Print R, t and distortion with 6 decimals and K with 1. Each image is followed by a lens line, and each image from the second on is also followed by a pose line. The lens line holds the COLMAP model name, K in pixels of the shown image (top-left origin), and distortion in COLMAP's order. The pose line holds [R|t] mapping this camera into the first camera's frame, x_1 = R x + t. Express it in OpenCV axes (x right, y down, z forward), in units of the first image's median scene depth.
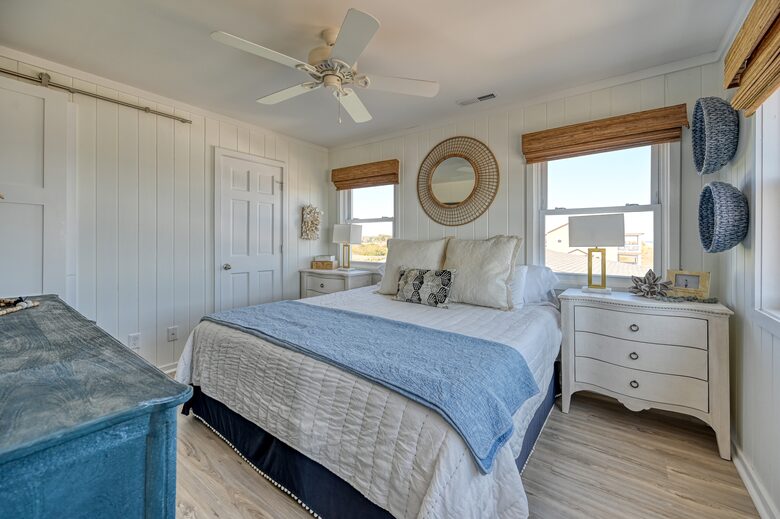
lens RADIAL K [[318.8, 0, 389.9], [0, 318.8, 242.3], [0, 0, 1]] dist [0.000370, 0.000052]
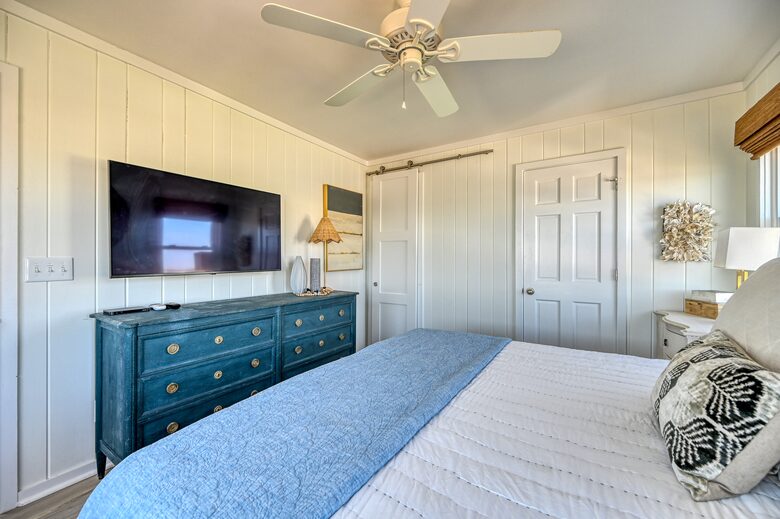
lens RADIAL K [[315.5, 0, 390.0], [0, 315.5, 259.5], [0, 0, 1]] dist [0.000202, 0.000073]
pose [[0.054052, -0.003625, -0.998532, 0.321140], [-0.004313, 0.999983, -0.003863, -0.007748], [0.998529, 0.004515, 0.054035, 0.481867]]
